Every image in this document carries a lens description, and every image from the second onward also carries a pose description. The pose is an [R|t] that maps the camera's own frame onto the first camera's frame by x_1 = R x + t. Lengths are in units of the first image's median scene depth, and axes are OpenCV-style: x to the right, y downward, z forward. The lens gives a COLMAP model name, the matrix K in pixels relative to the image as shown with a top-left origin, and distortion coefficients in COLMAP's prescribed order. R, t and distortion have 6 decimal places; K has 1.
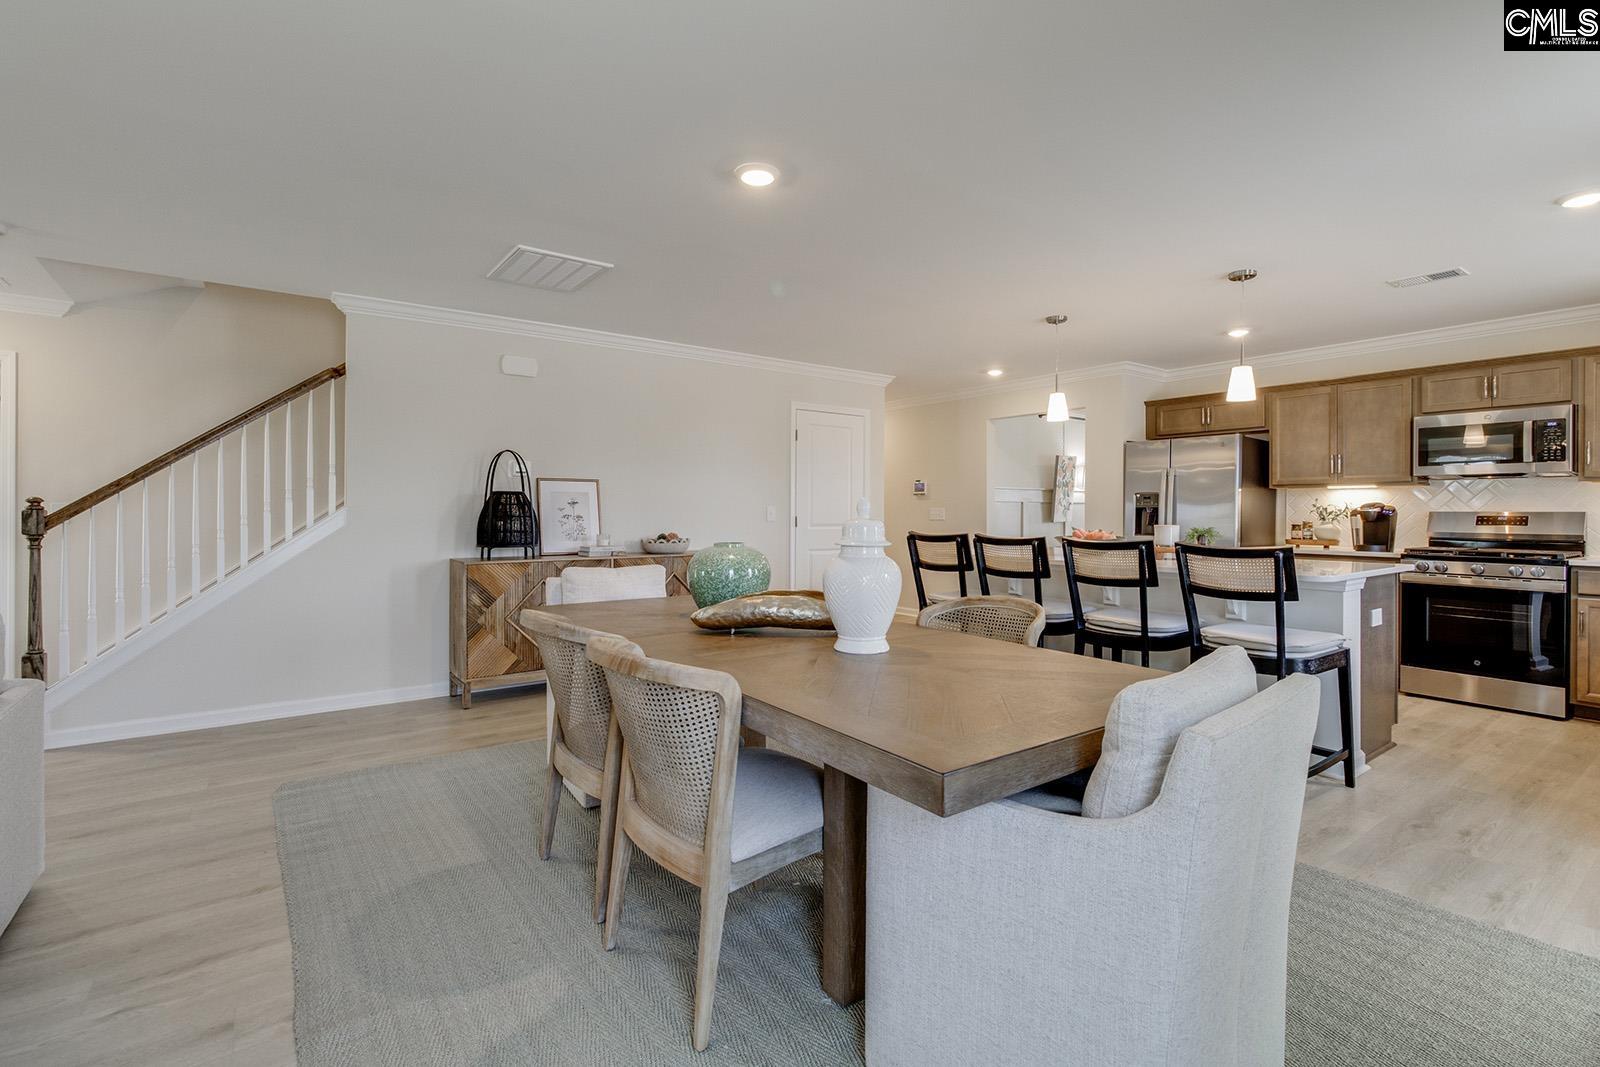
lens RADIAL K [[742.8, 0, 802.9], [0, 742.8, 511.7], [0, 0, 1]] dist [-0.001289, -0.000281]
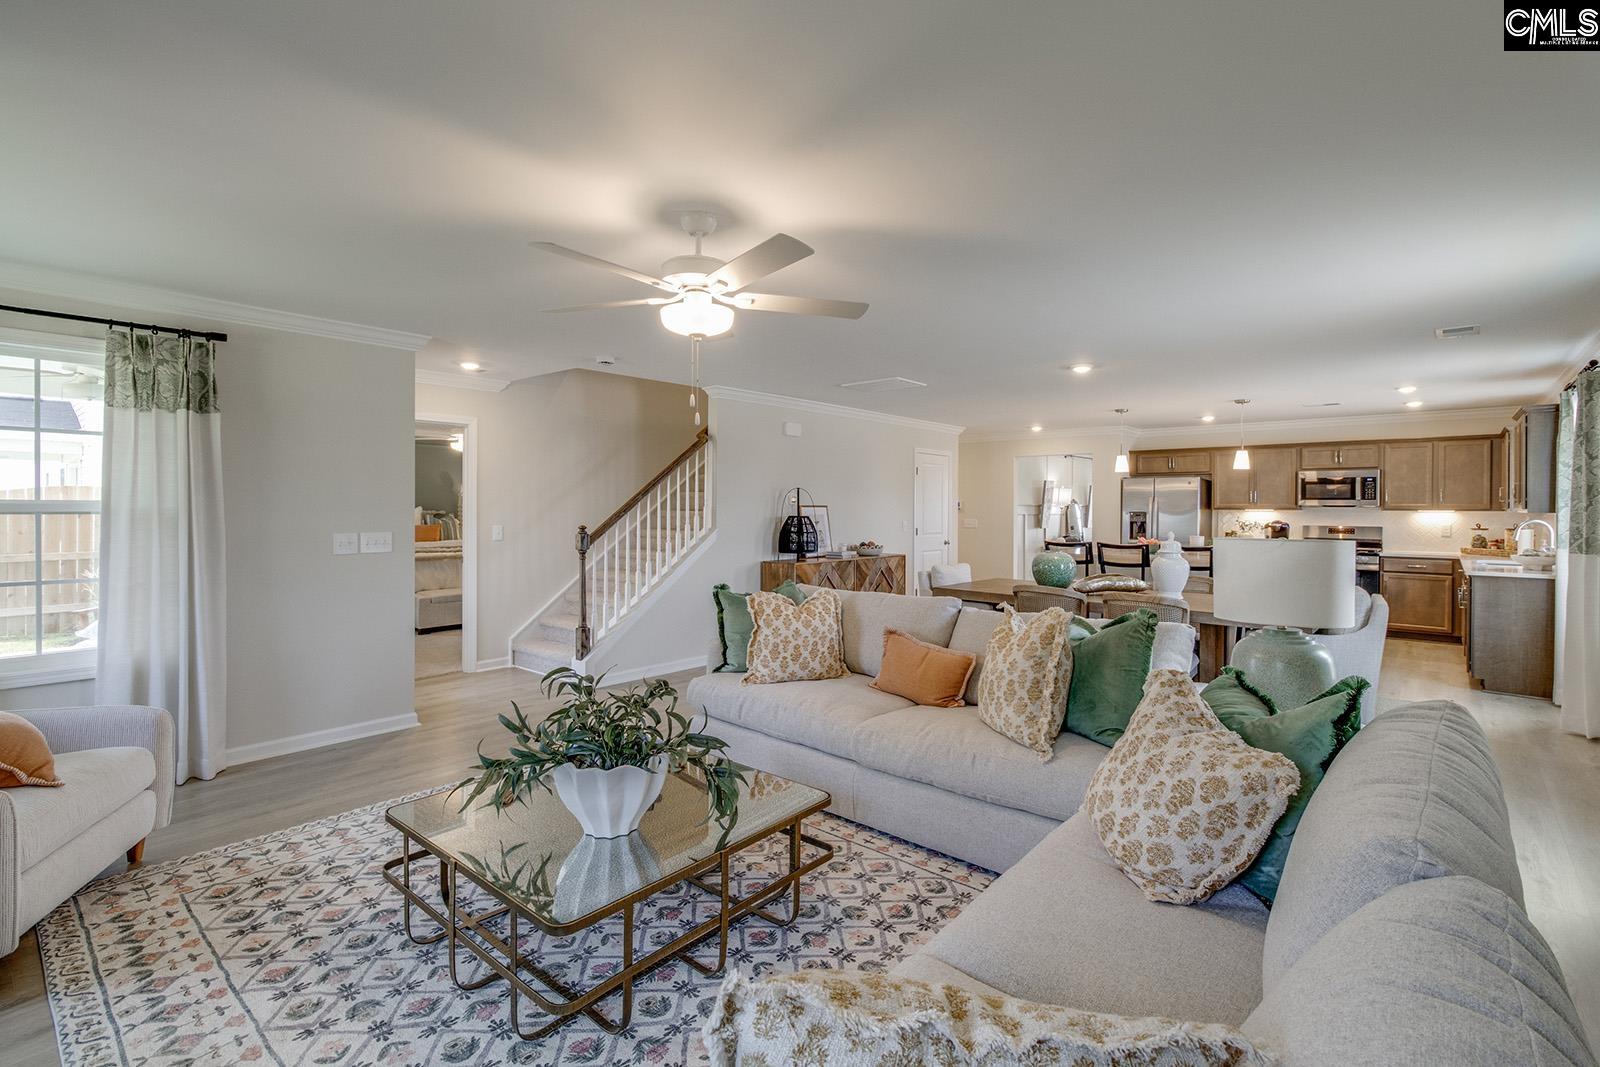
lens RADIAL K [[742.8, 0, 802.9], [0, 742.8, 511.7], [0, 0, 1]] dist [-0.001289, -0.000281]
pose [[0.975832, -0.000911, 0.218519, -0.673881], [-0.000150, 0.999988, 0.004842, -0.040522], [-0.218521, -0.004757, 0.975821, -0.431757]]
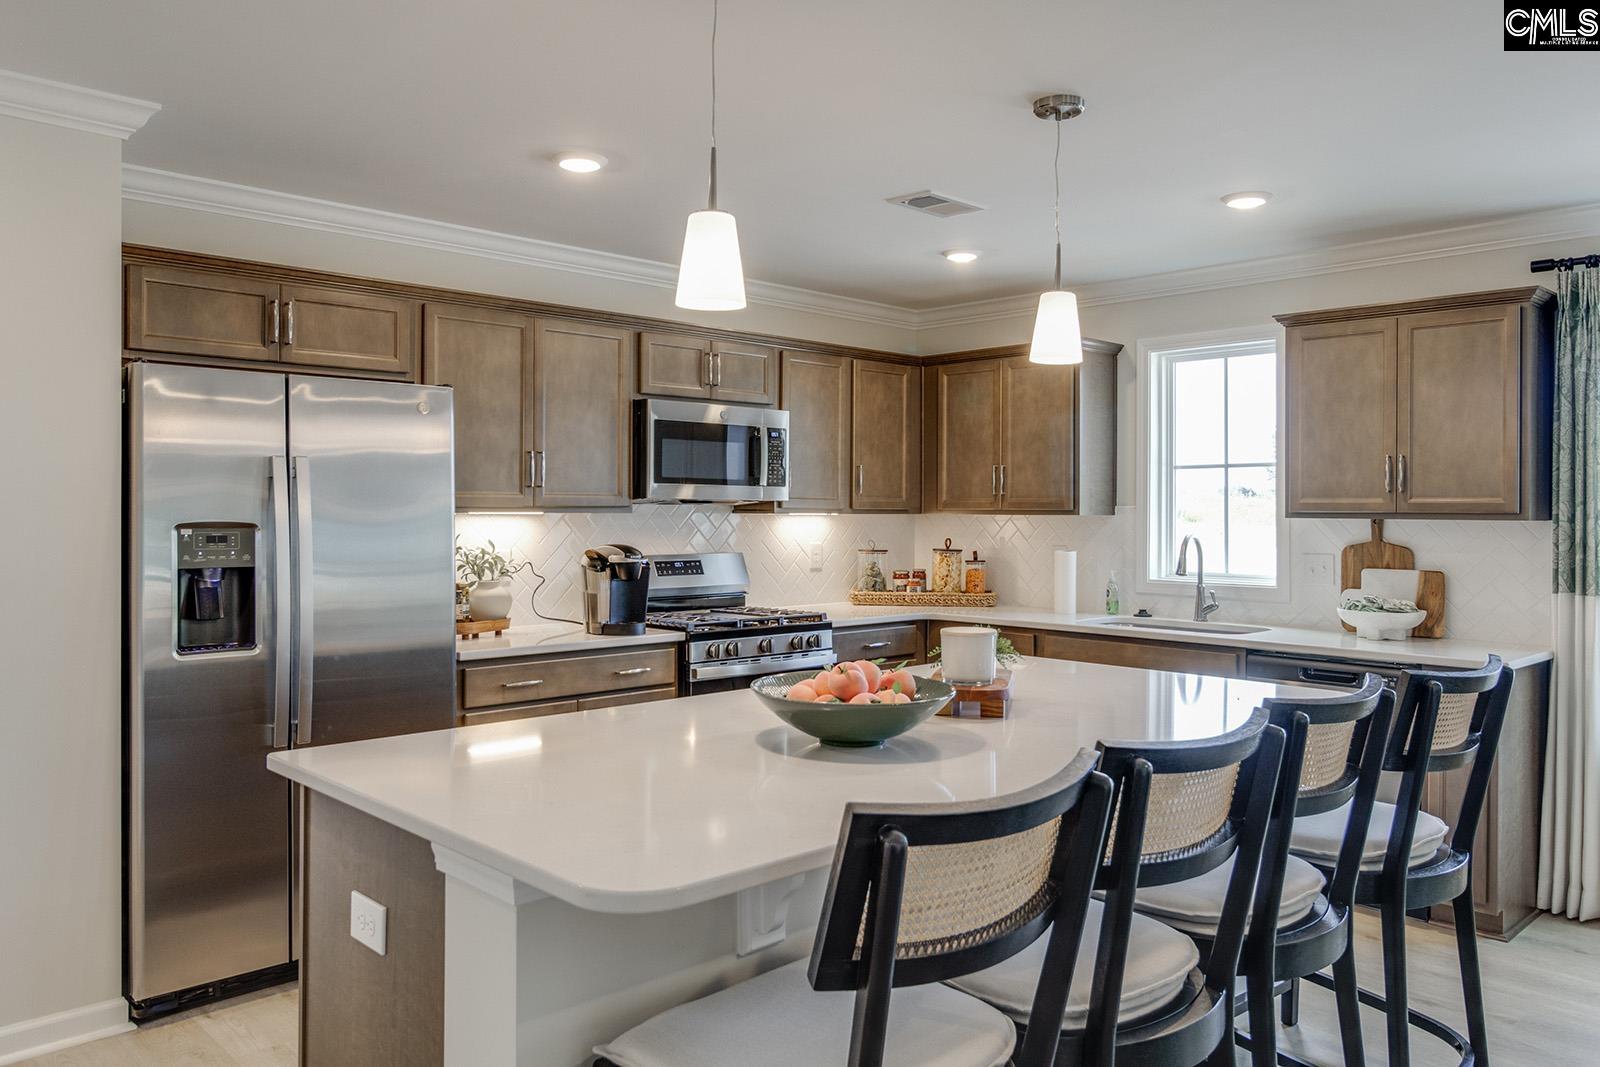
lens RADIAL K [[1186.8, 0, 801.1], [0, 1186.8, 504.6], [0, 0, 1]] dist [0.000384, 0.000301]
pose [[-0.139274, -0.006659, 0.990231, -0.129505], [-0.013316, 0.999900, 0.004851, -0.048752], [-0.990164, -0.012510, -0.139349, 0.989184]]
